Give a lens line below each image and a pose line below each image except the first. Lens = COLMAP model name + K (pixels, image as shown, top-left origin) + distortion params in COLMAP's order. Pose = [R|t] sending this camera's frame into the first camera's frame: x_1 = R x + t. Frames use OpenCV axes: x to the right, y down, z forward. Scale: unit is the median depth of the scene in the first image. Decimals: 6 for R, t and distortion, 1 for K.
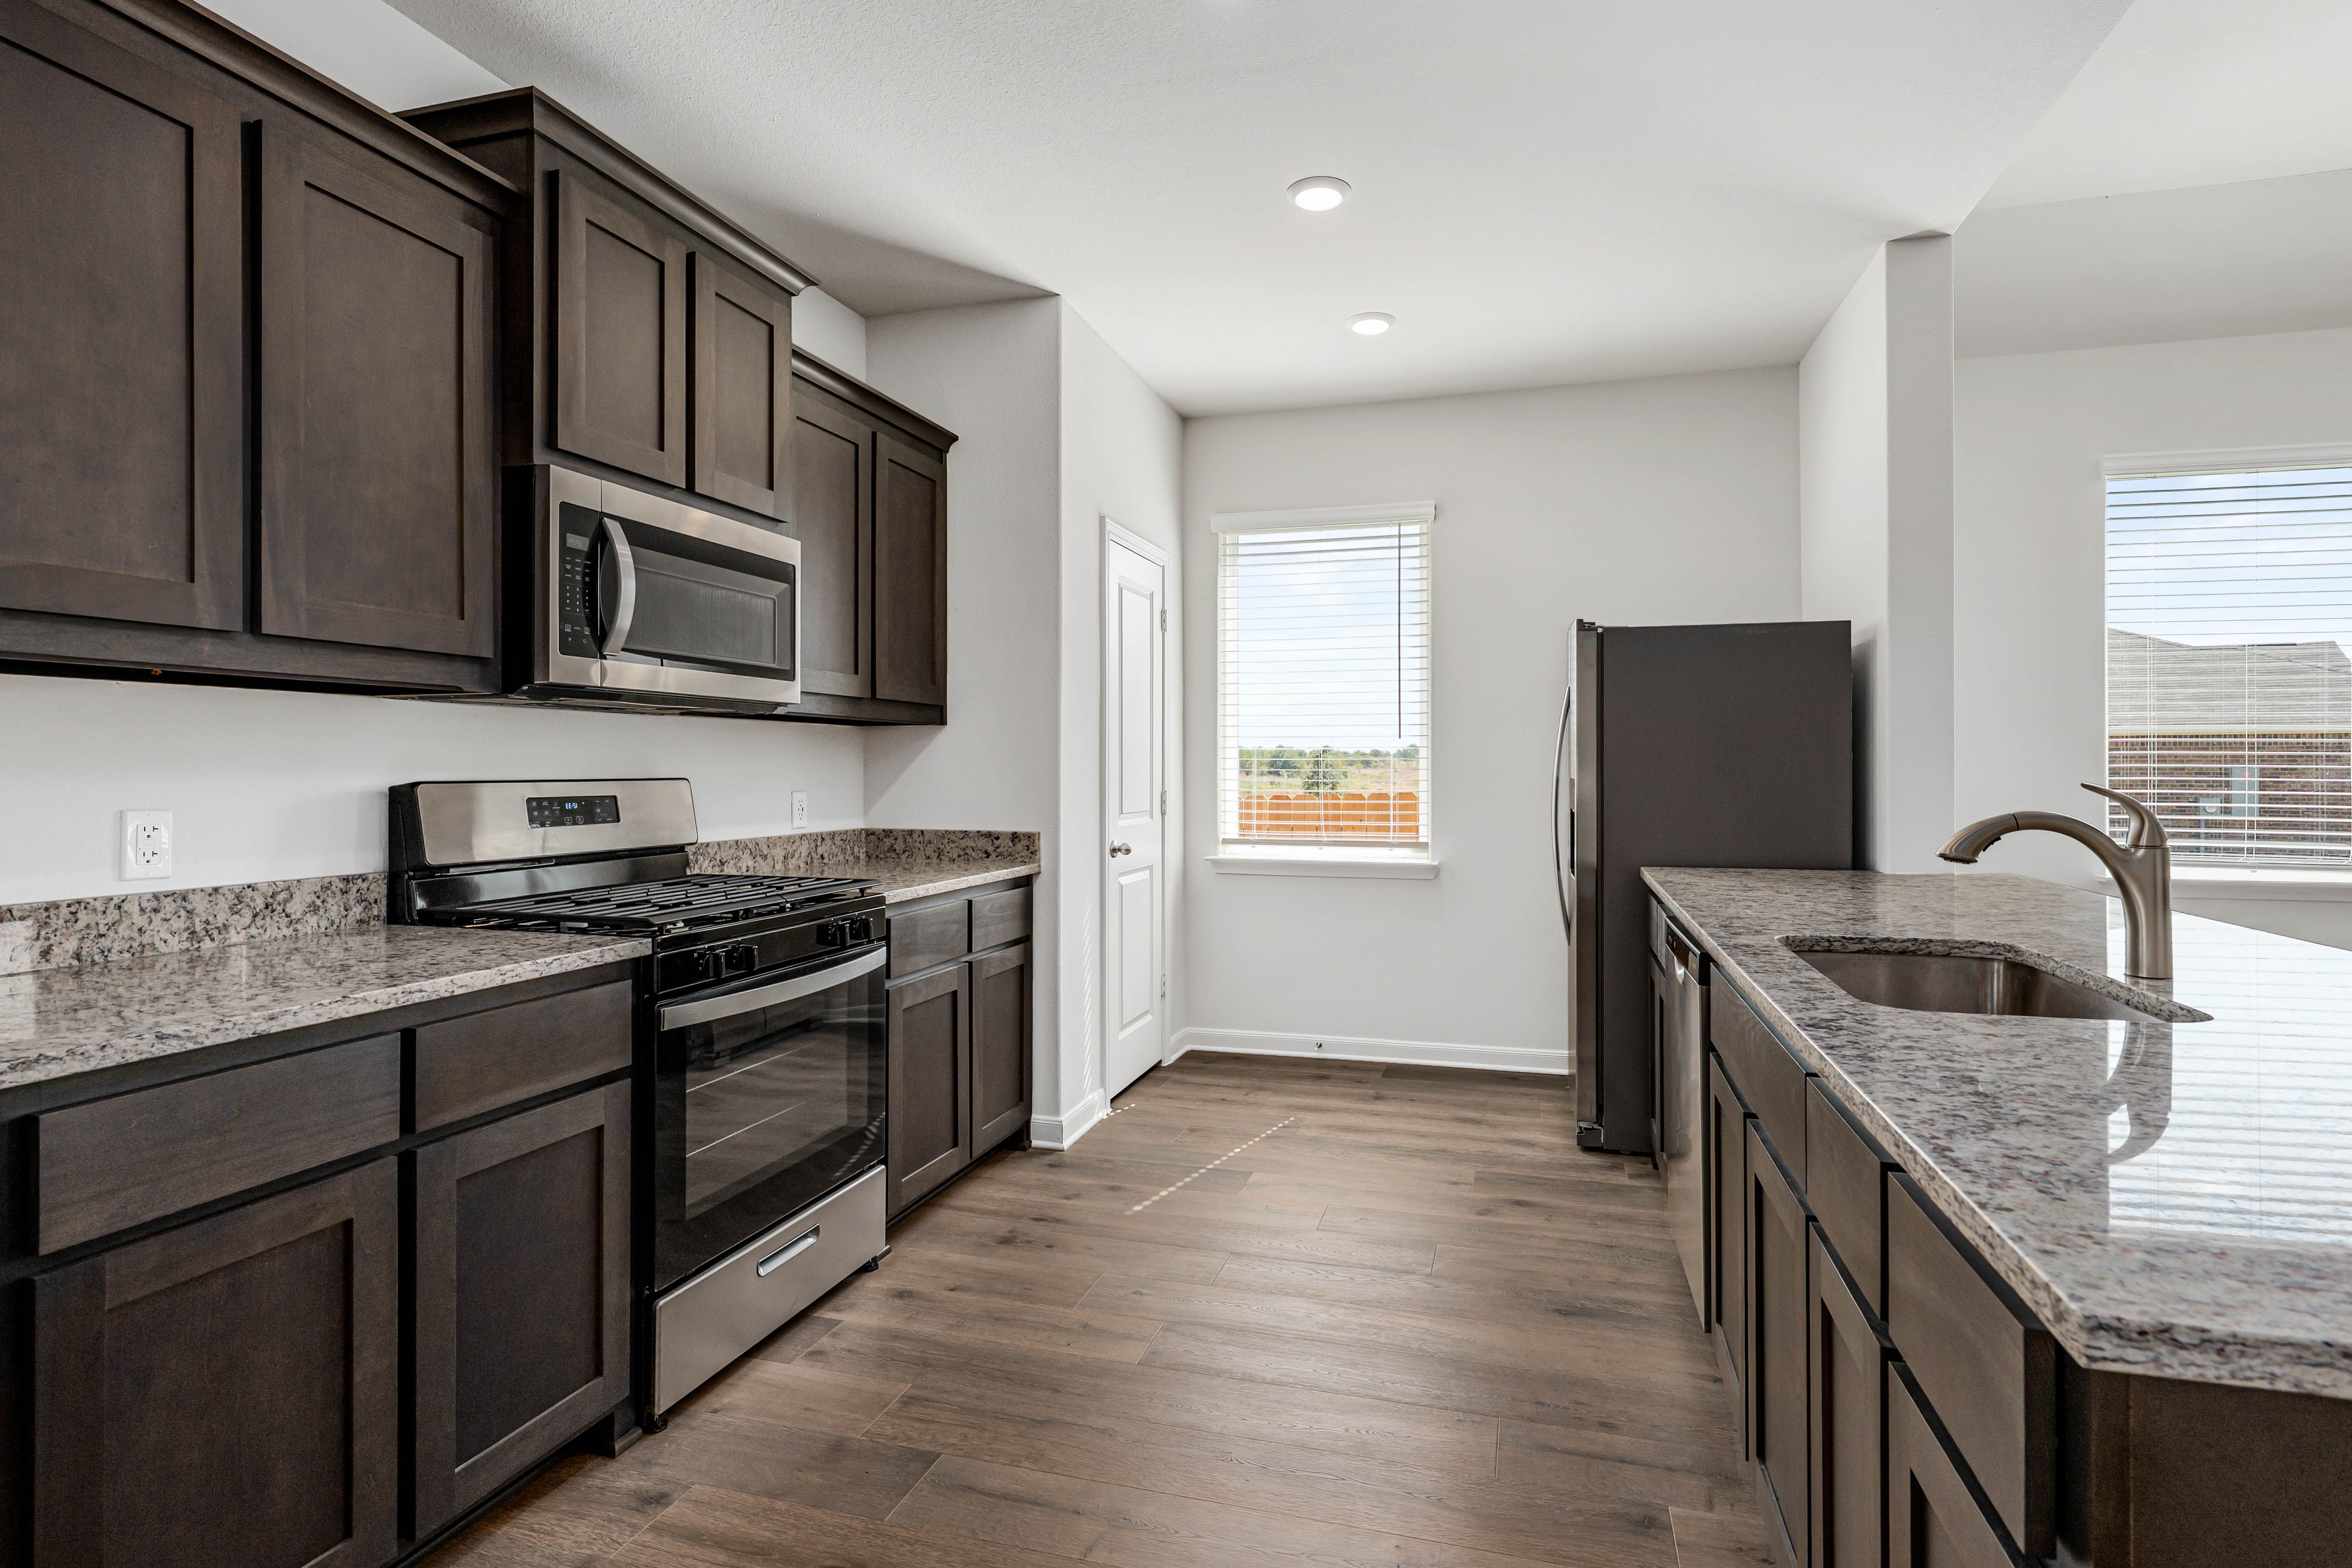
lens RADIAL K [[1147.4, 0, 1201.8], [0, 1147.4, 759.8], [0, 0, 1]] dist [0.001599, -0.000142]
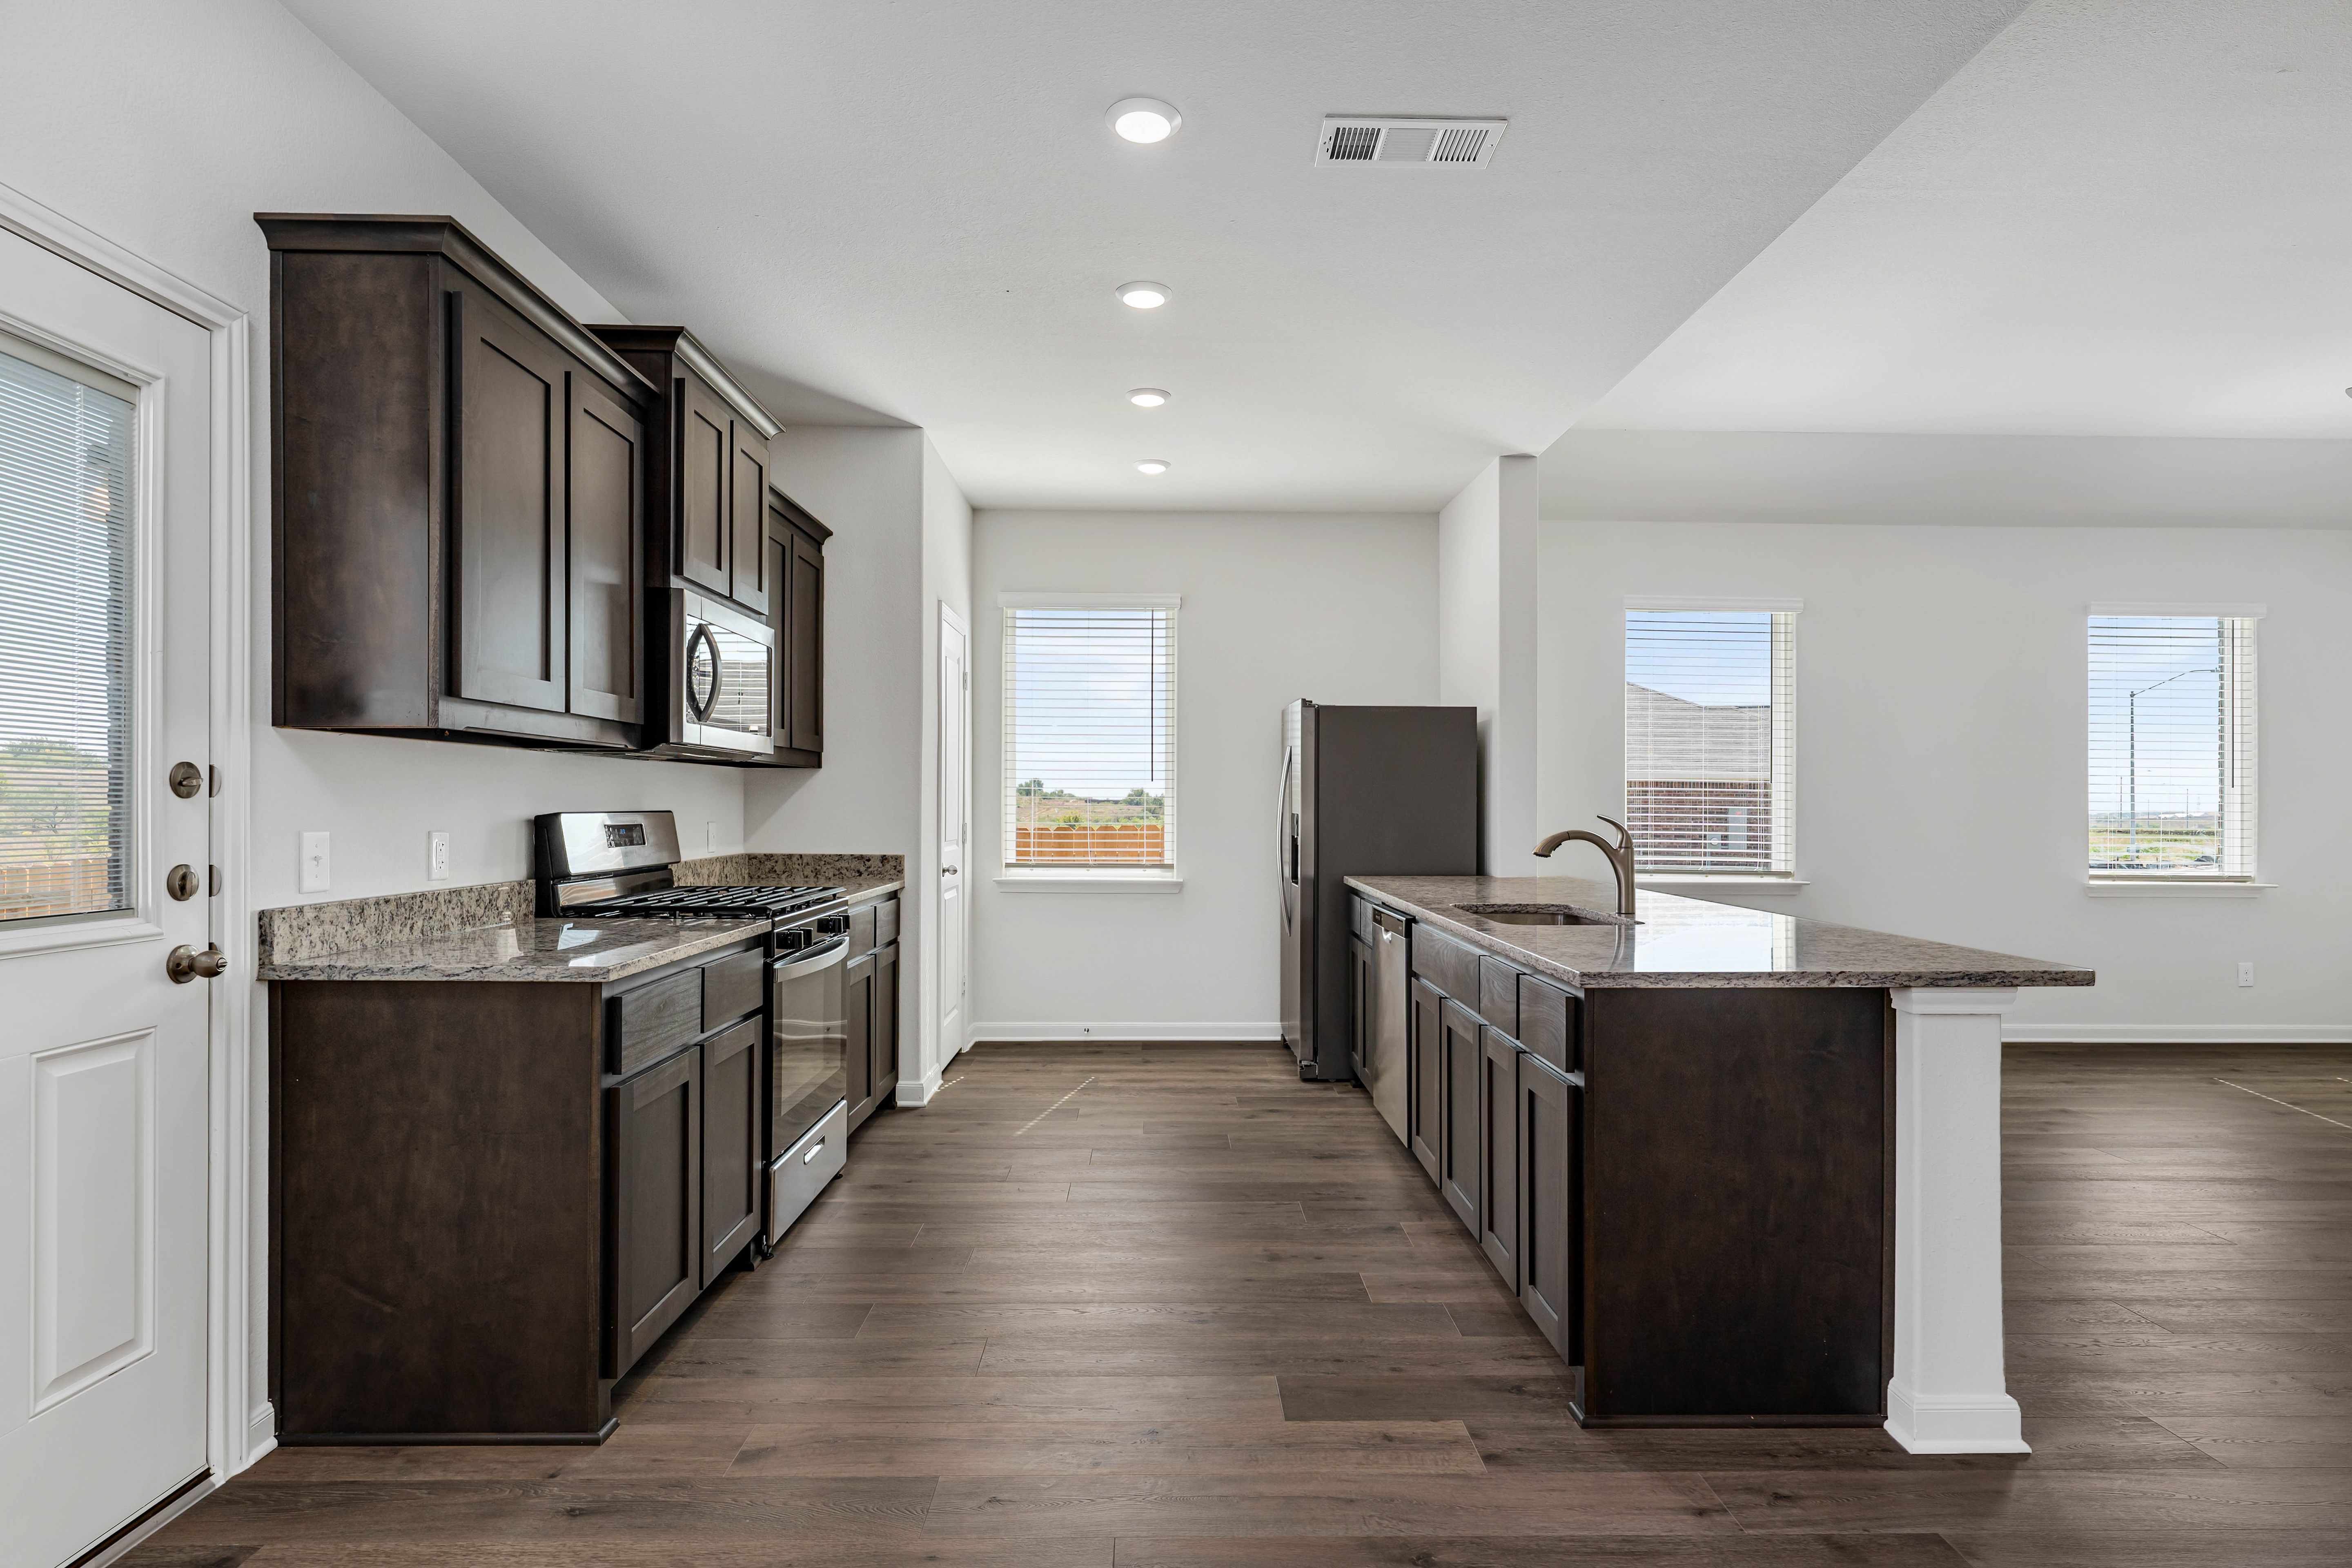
lens RADIAL K [[1217.4, 0, 1191.9], [0, 1217.4, 786.3], [0, 0, 1]] dist [-0.000484, 0.000619]
pose [[0.952491, 0.009274, 0.304426, -0.265094], [-0.007080, 0.999940, -0.008310, -0.003438], [-0.304485, 0.005760, 0.952500, -0.387464]]
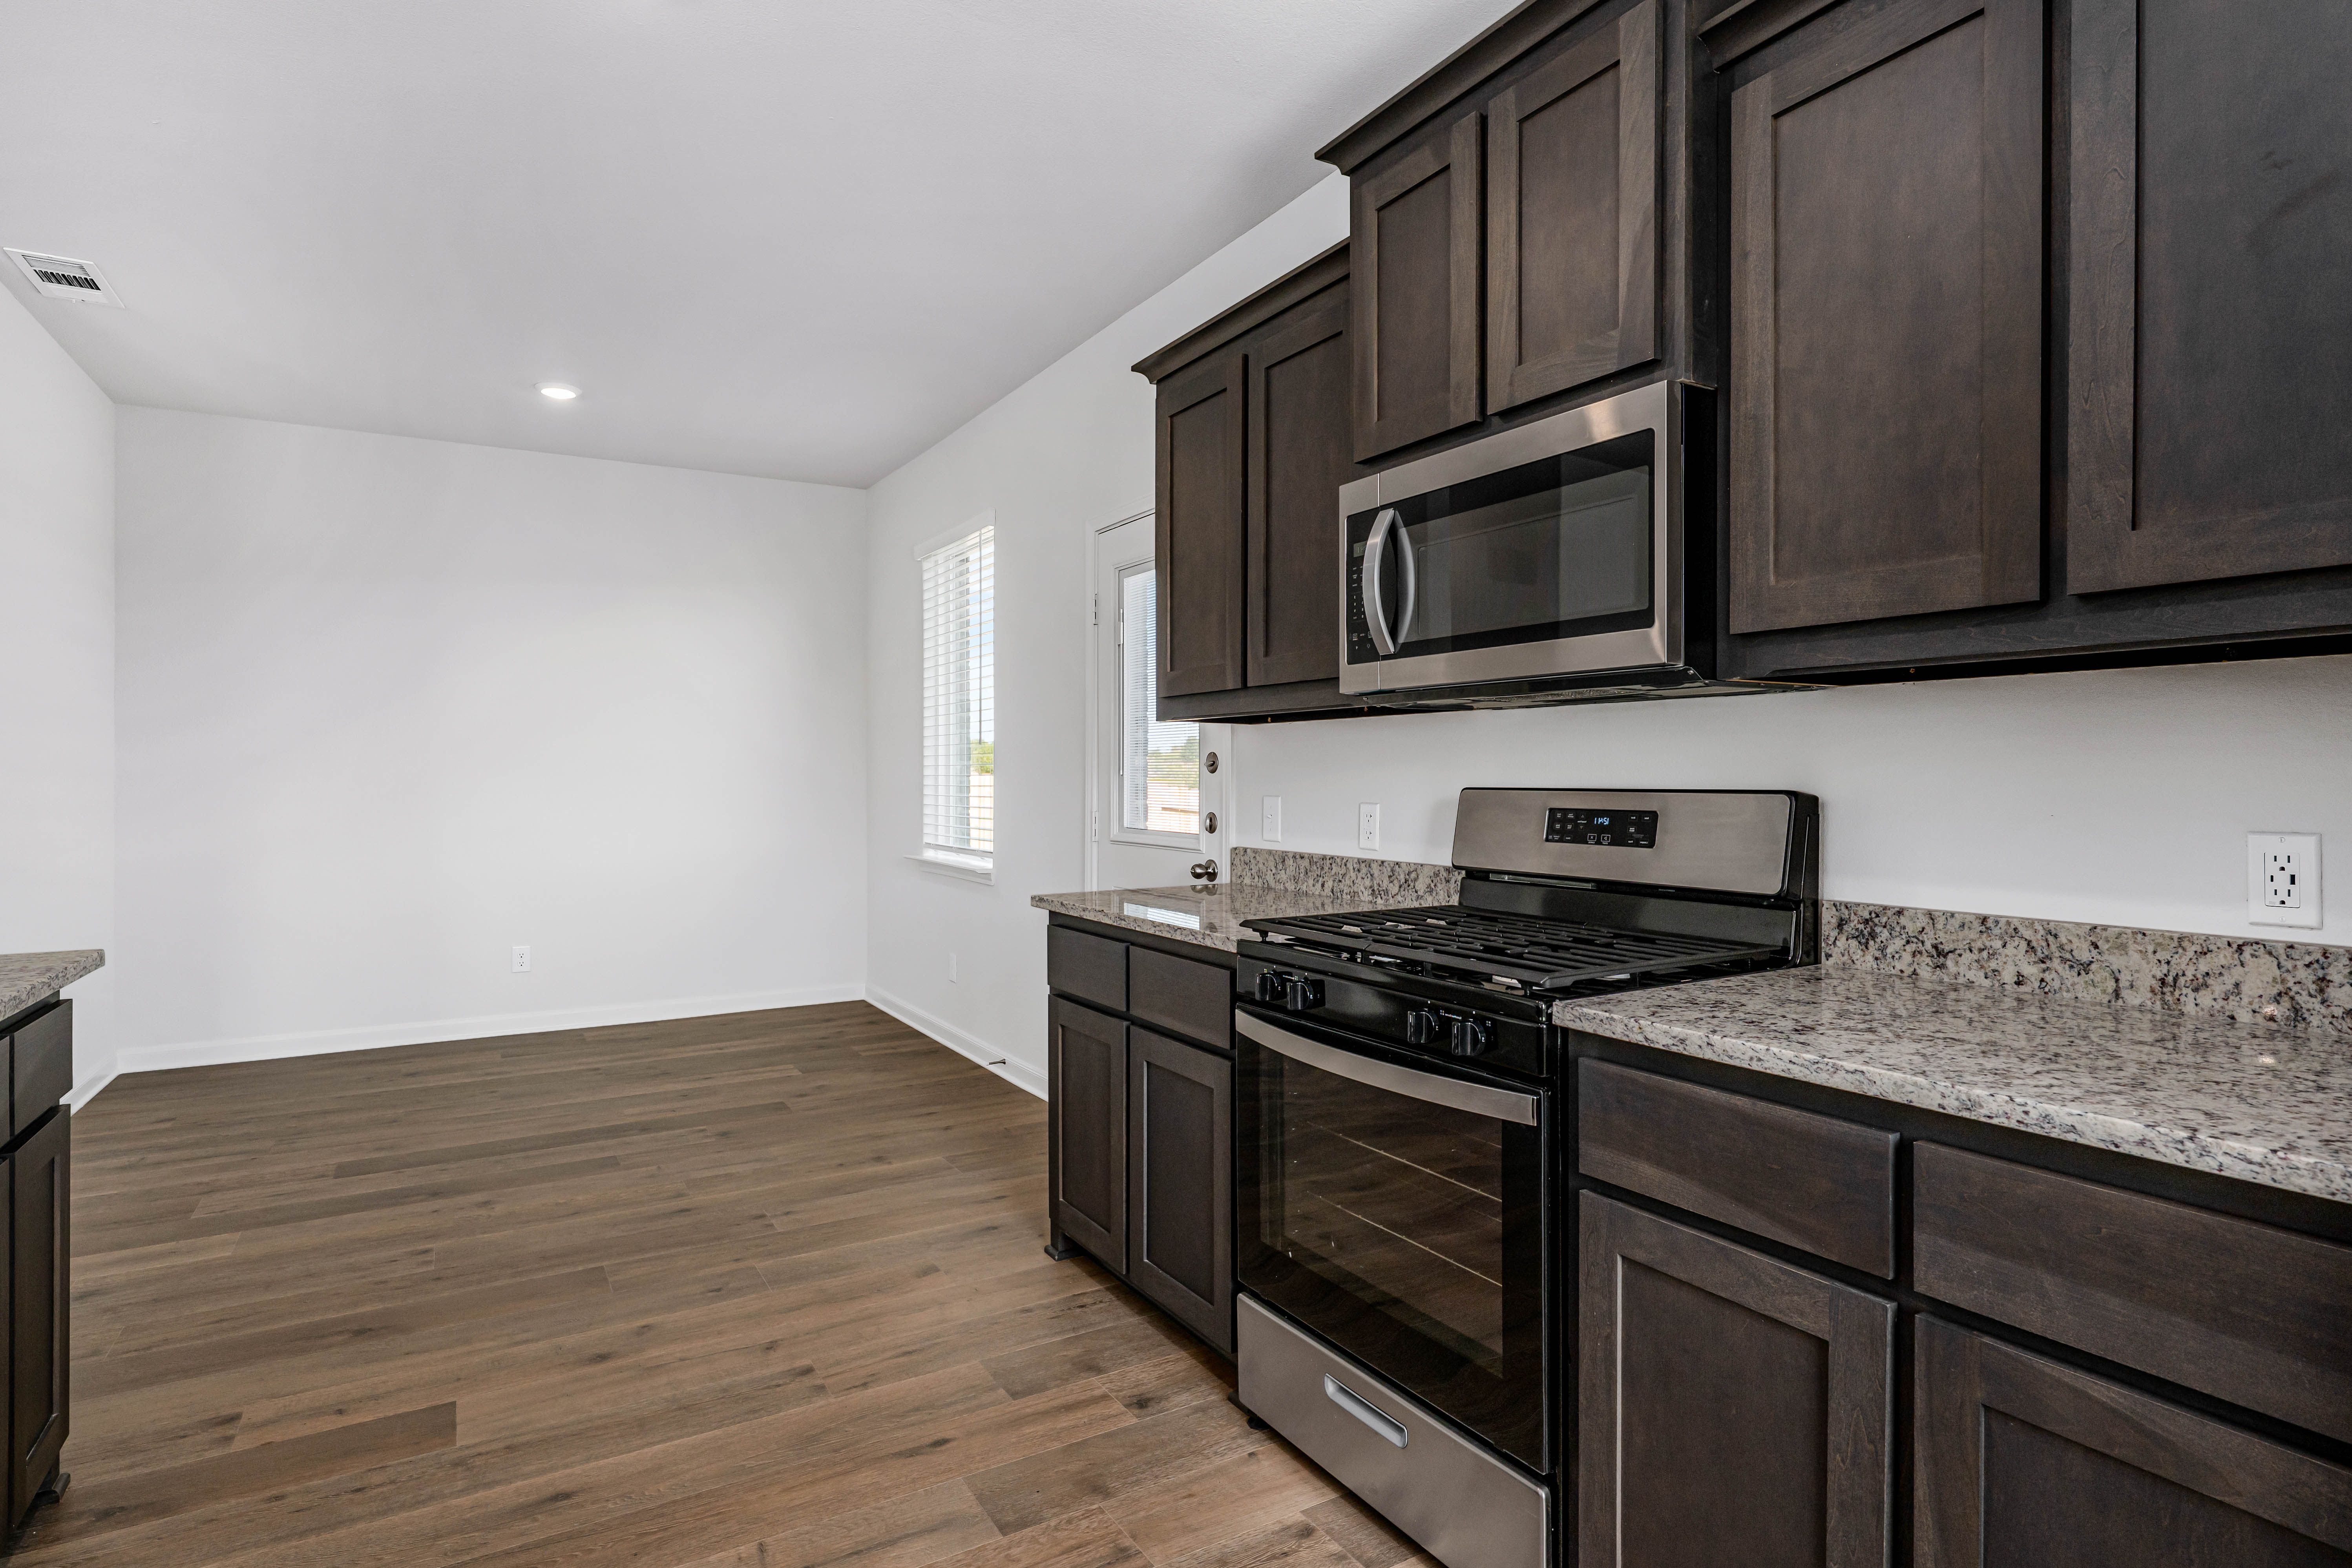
lens RADIAL K [[1217.3, 0, 1191.9], [0, 1217.3, 786.3], [0, 0, 1]] dist [-0.000484, 0.000619]
pose [[-0.677209, 0.007670, -0.735751, 0.217257], [0.006498, 0.999969, 0.004443, 0.006990], [0.735762, -0.001772, -0.677237, 1.027842]]
